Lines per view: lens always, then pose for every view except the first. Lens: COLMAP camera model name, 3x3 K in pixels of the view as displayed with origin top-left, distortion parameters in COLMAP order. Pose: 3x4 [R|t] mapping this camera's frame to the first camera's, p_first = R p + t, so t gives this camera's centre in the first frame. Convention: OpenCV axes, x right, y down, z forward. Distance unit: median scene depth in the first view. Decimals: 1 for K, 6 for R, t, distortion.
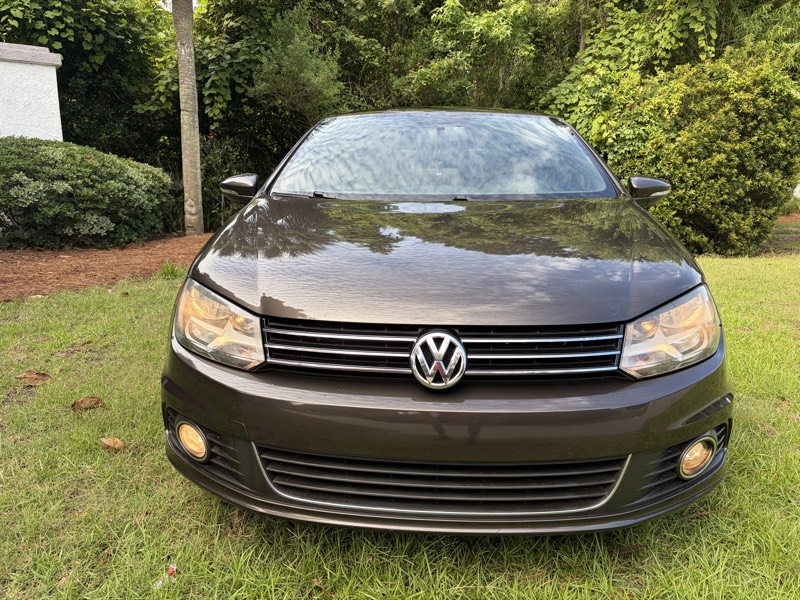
lens RADIAL K [[602.7, 0, 383.9], [0, 602.7, 295.4], [0, 0, 1]] dist [0.042373, -0.051034]
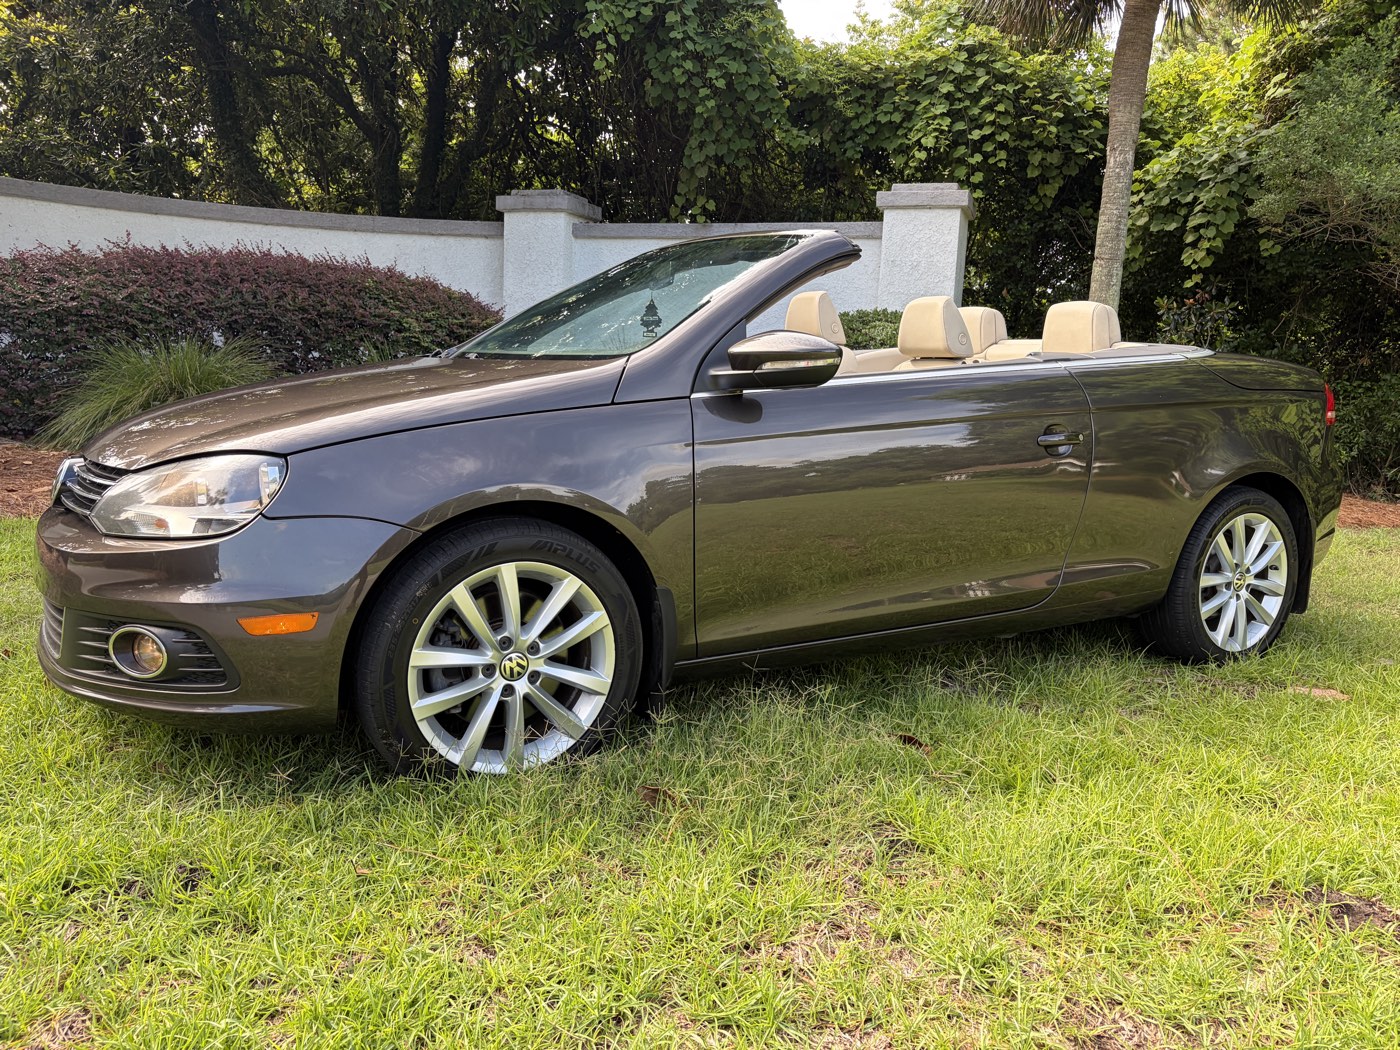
lens RADIAL K [[1054.6, 0, 686.3], [0, 1054.6, 517.5], [0, 0, 1]] dist [0.042373, -0.051034]
pose [[0.526134, 0.142132, -0.838440, 0.348175], [-0.201628, 0.978670, 0.039379, -0.012627], [0.826153, 0.148335, 0.543570, 0.124936]]
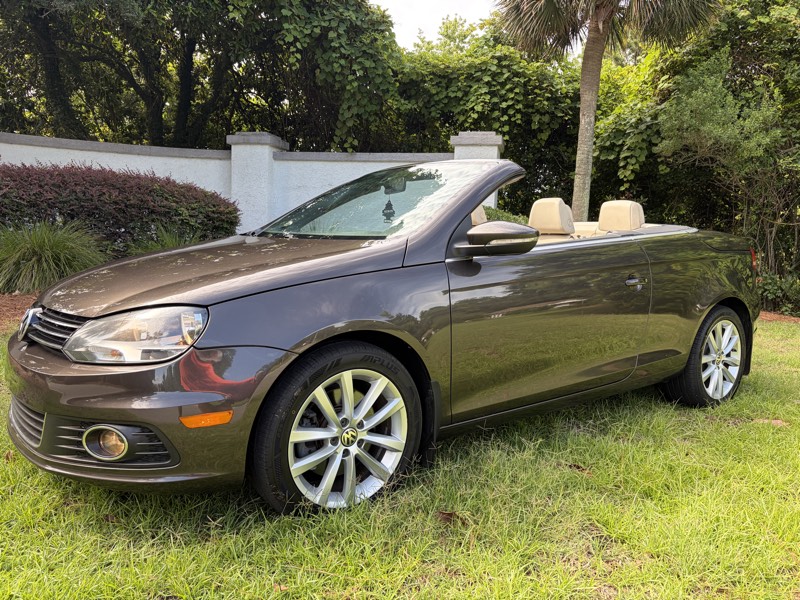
lens RADIAL K [[602.7, 0, 401.6], [0, 602.7, 300.1], [0, 0, 1]] dist [0.042373, -0.051034]
pose [[0.632051, 0.103609, -0.767969, 0.305686], [-0.180129, 0.983520, -0.015559, -0.010016], [0.753701, 0.148168, 0.640298, 0.100382]]
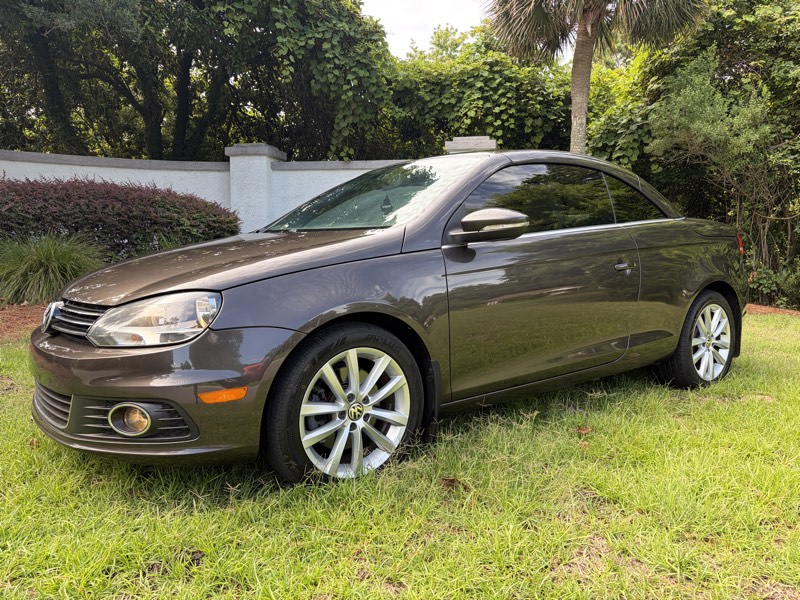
lens RADIAL K [[602.7, 0, 399.2], [0, 602.7, 299.4], [0, 0, 1]] dist [0.042373, -0.051034]
pose [[0.632030, 0.074243, -0.771379, 0.316688], [-0.153874, 0.987603, -0.031023, -0.000509], [0.759513, 0.138302, 0.635620, 0.093043]]
